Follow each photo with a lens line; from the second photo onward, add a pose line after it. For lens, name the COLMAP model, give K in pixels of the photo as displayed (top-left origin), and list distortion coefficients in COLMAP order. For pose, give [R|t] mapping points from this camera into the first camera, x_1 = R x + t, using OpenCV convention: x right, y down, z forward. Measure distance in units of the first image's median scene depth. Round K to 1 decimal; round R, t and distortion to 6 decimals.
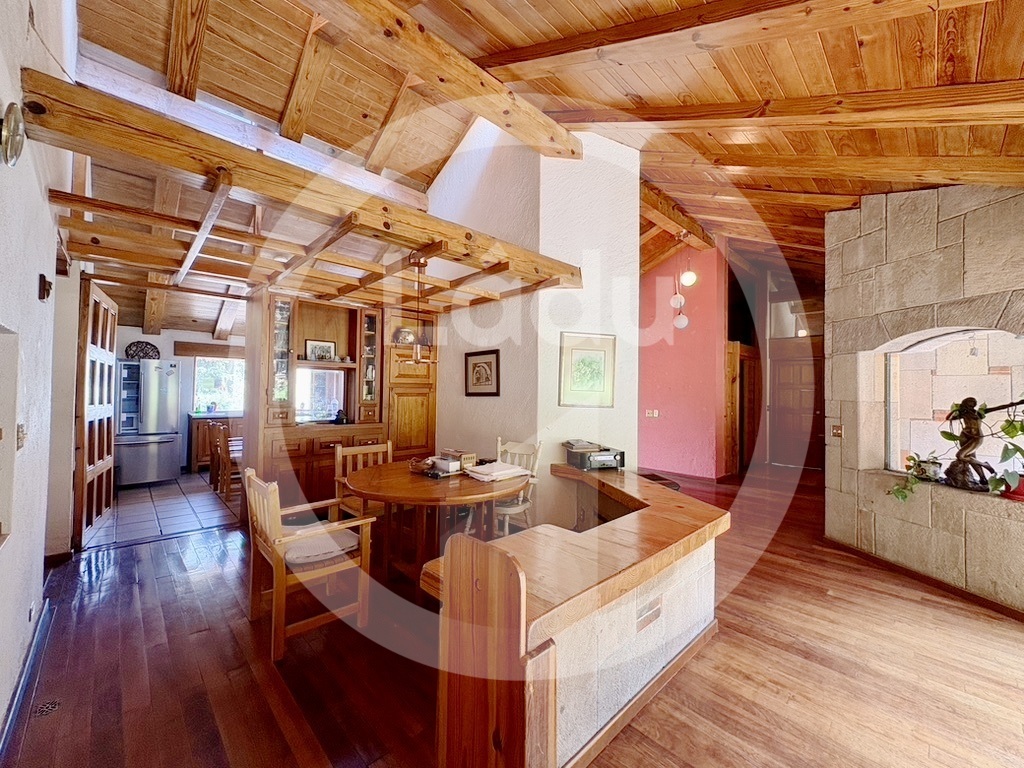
lens RADIAL K [[409.4, 0, 512.0], [0, 409.4, 384.0], [0, 0, 1]] dist [-0.001016, -0.000136]
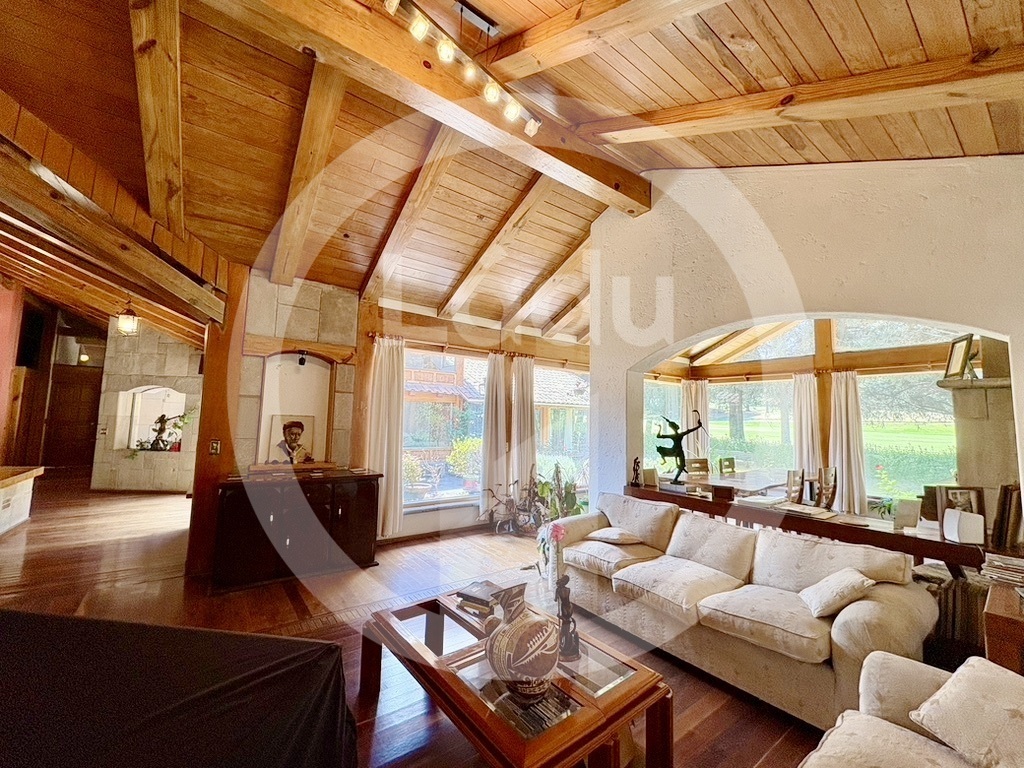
lens RADIAL K [[409.4, 0, 512.0], [0, 409.4, 384.0], [0, 0, 1]] dist [-0.001016, -0.000136]
pose [[0.130435, 0.078197, 0.988368, -1.073618], [-0.043130, 0.996389, -0.073139, -0.058918], [-0.990518, -0.033089, 0.133336, -1.416655]]
